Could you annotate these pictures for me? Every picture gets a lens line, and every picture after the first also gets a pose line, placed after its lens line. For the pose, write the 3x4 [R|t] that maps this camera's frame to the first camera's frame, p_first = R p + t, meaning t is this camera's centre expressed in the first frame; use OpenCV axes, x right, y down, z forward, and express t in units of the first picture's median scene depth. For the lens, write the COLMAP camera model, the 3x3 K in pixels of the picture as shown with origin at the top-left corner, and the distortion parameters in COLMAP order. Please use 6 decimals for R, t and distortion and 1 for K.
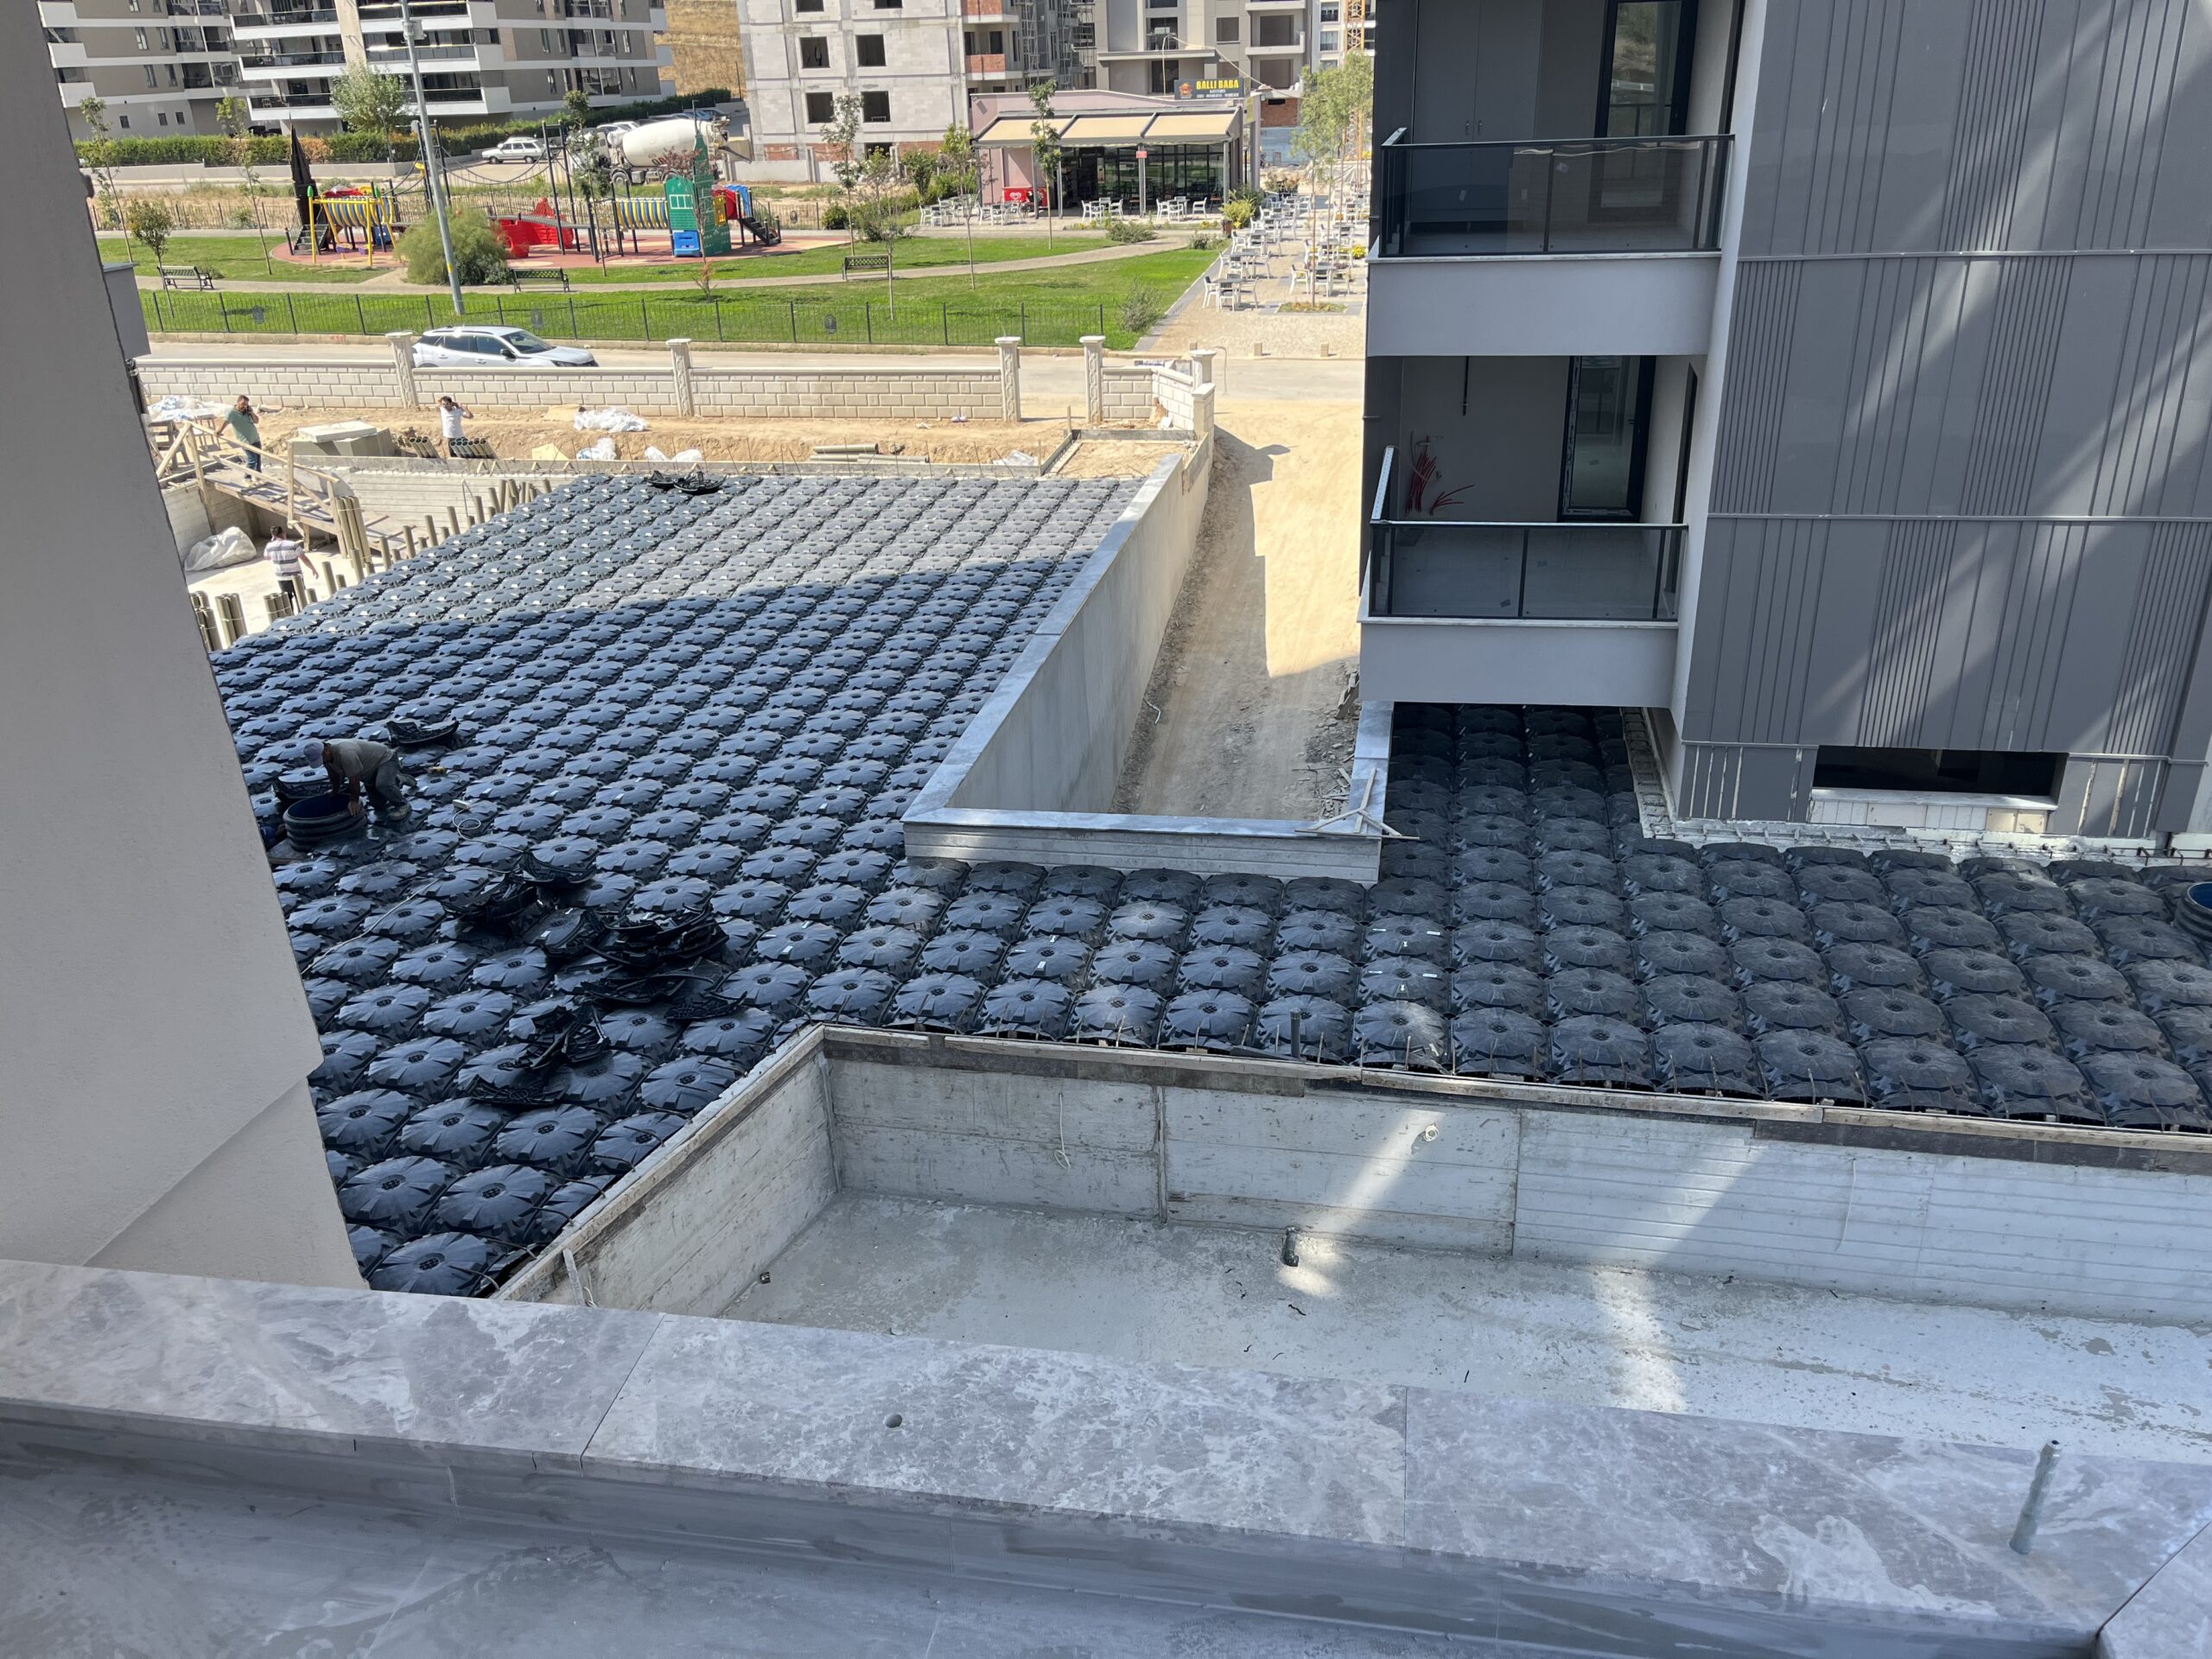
lens RADIAL K [[1683.2, 0, 1123.4], [0, 1683.2, 813.4], [0, 0, 1]] dist [0.059785, -0.072568]
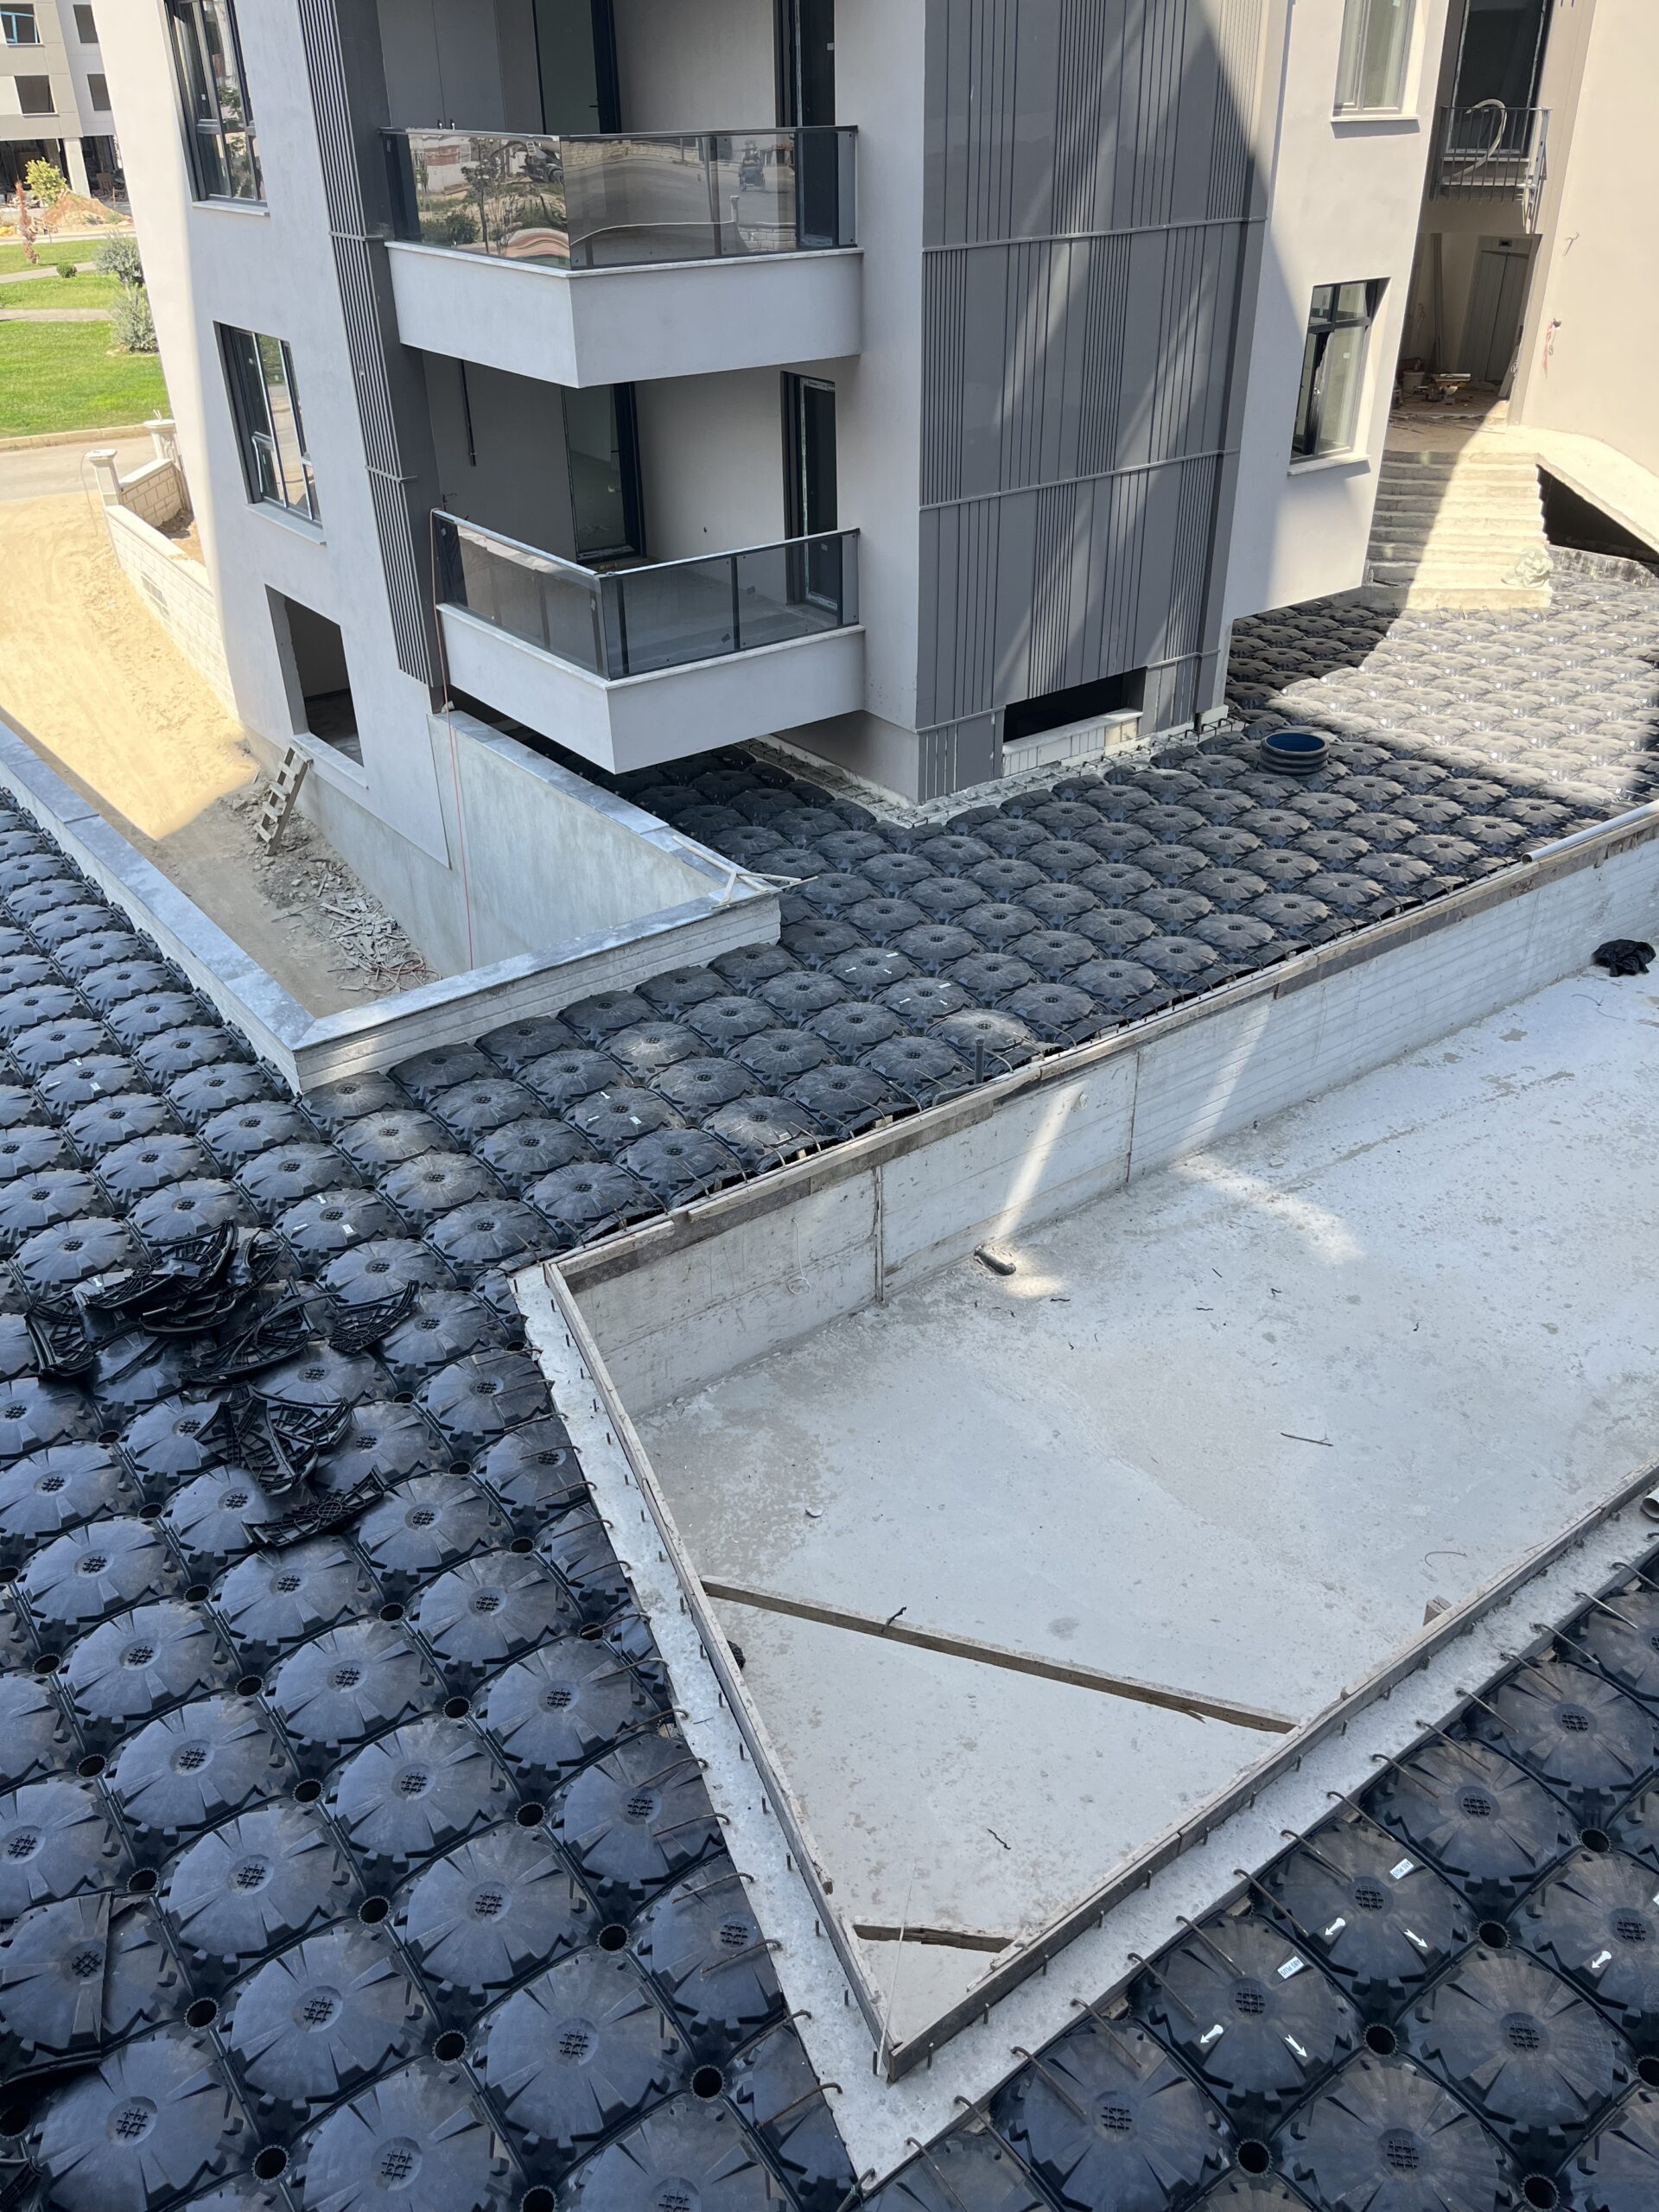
lens RADIAL K [[1687.2, 0, 856.9], [0, 1687.2, 1122.0], [0, 0, 1]] dist [0.074241, -0.102850]
pose [[0.667745, -0.370125, 0.645851, -0.498493], [0.290382, 0.928405, 0.231825, -0.074105], [-0.685416, 0.032744, 0.727415, 0.250327]]
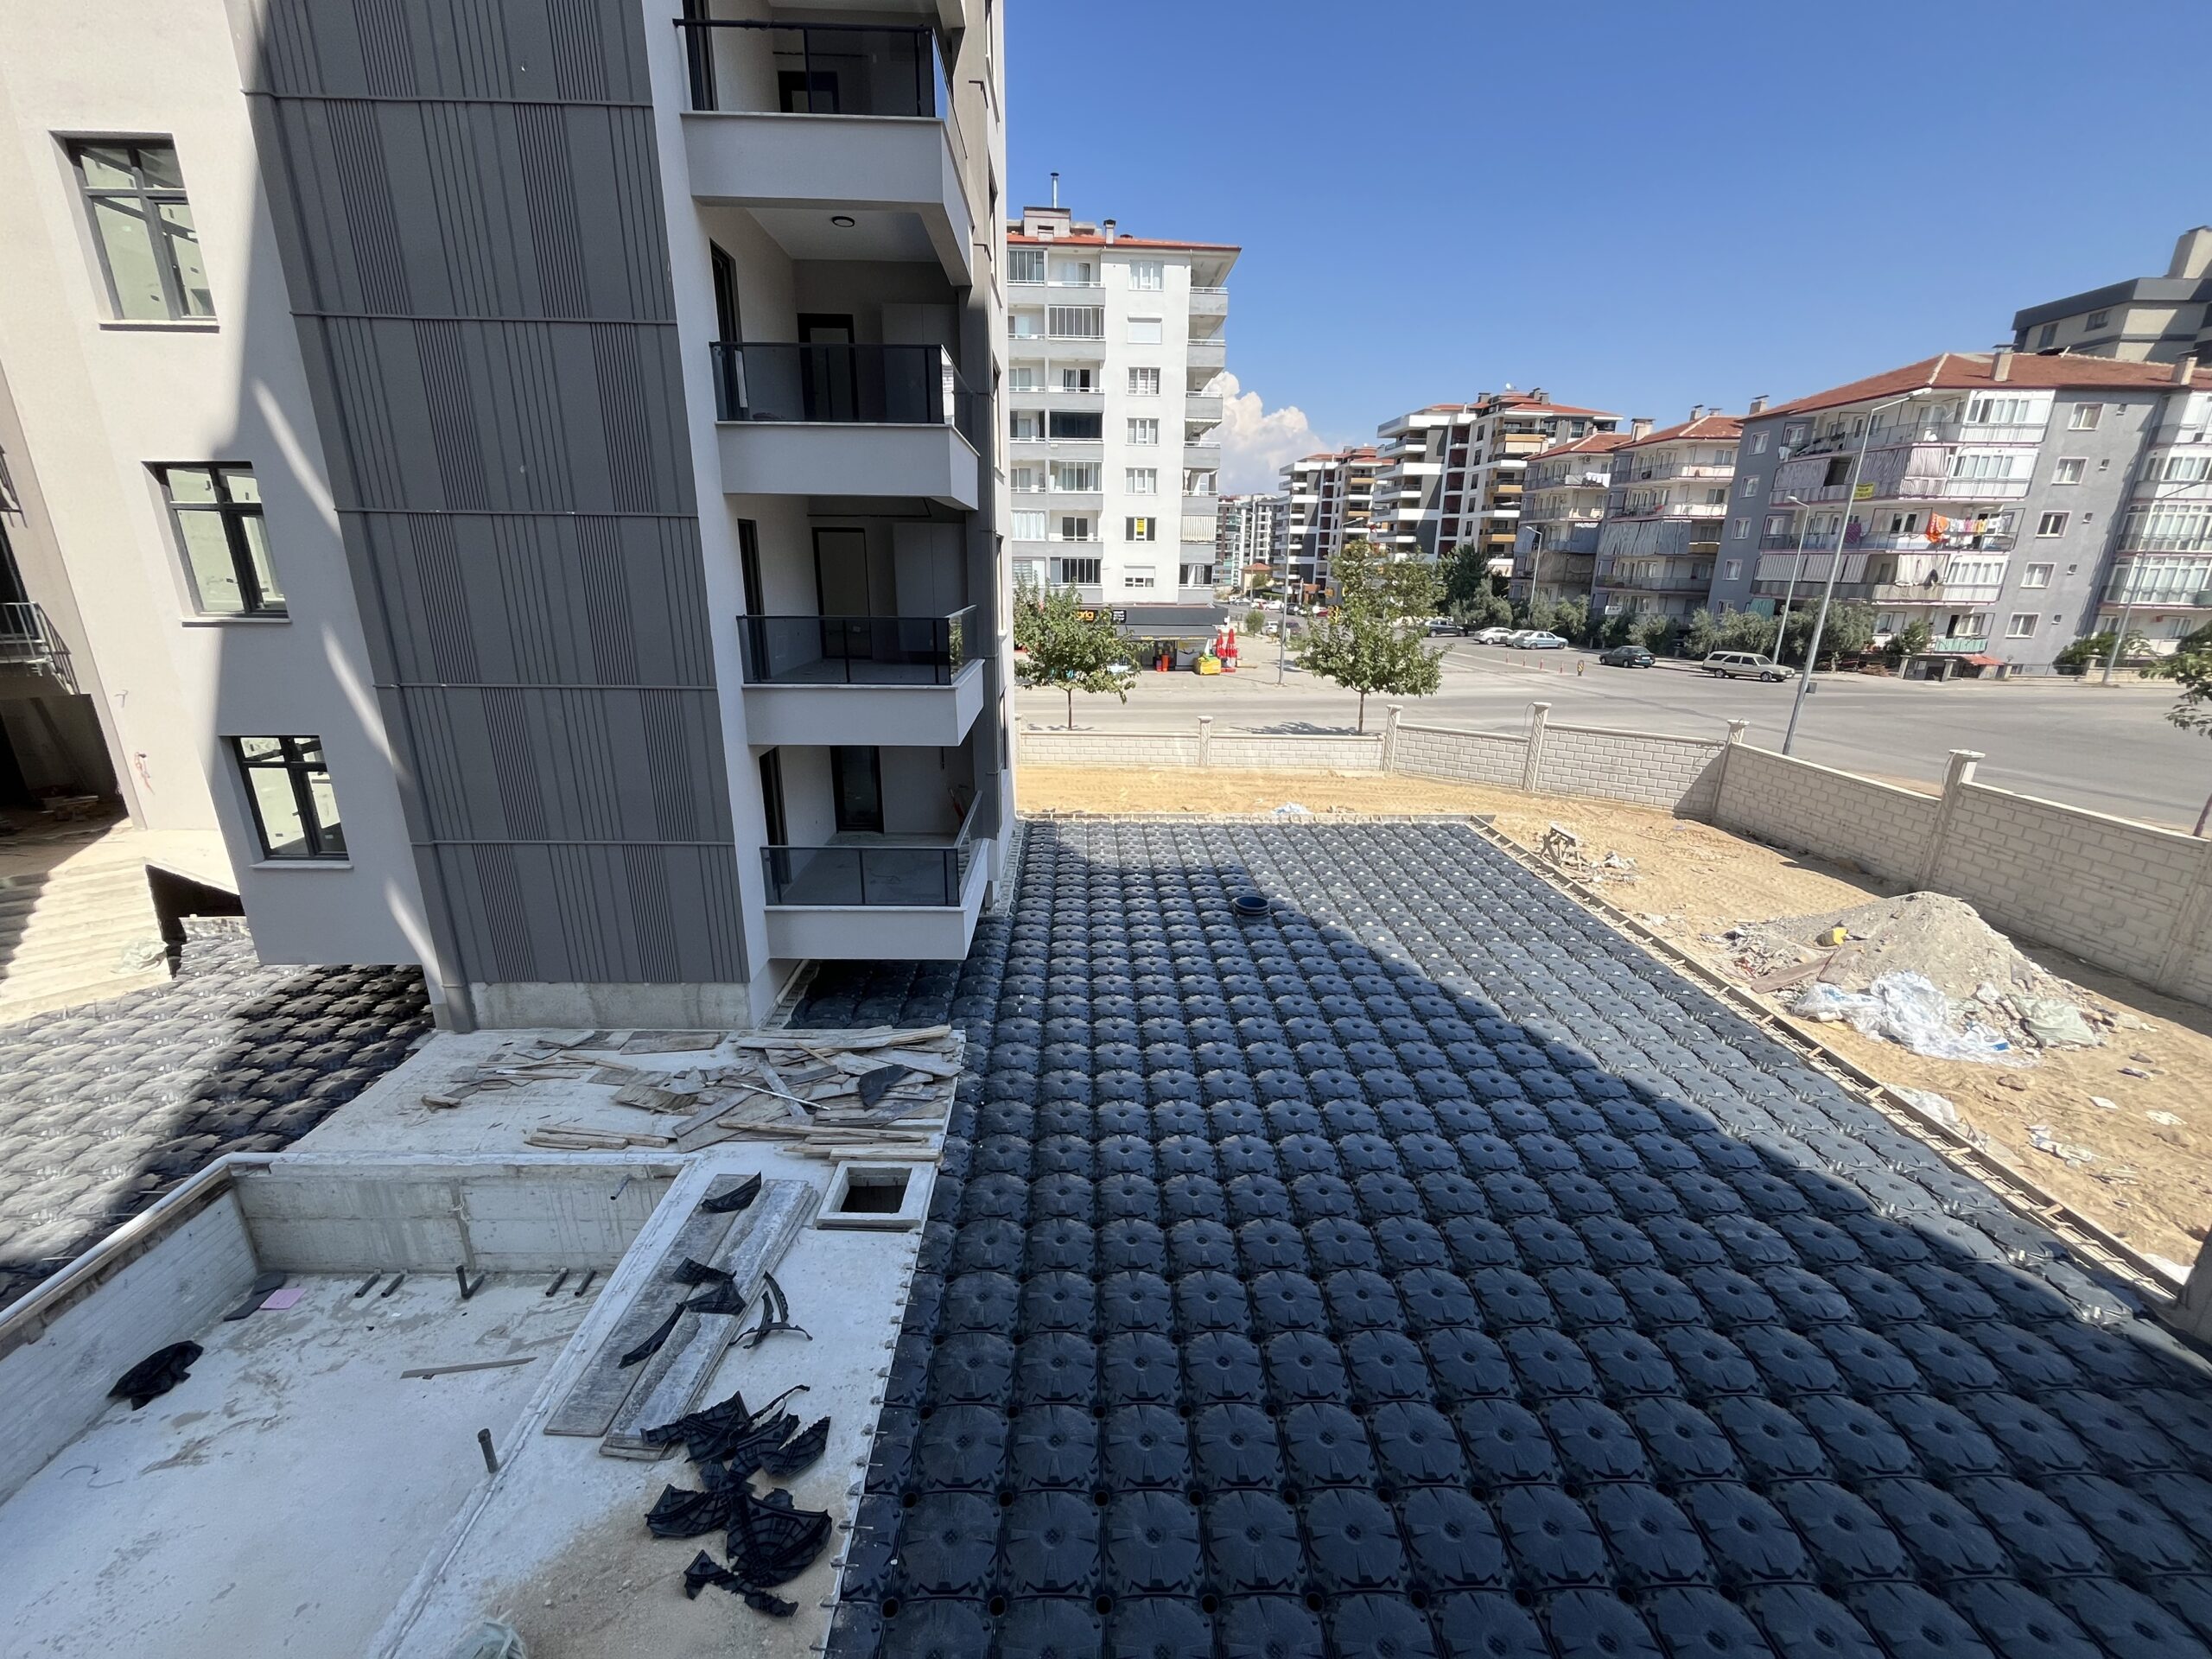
lens RADIAL K [[894.5, 0, 1102.2], [0, 894.5, 832.3], [0, 0, 1]] dist [-0.001577, -0.000342]
pose [[-0.210277, -0.257917, 0.943007, 0.018023], [0.393907, 0.860462, 0.323176, -0.019964], [-0.894774, 0.439413, -0.079340, 0.040334]]
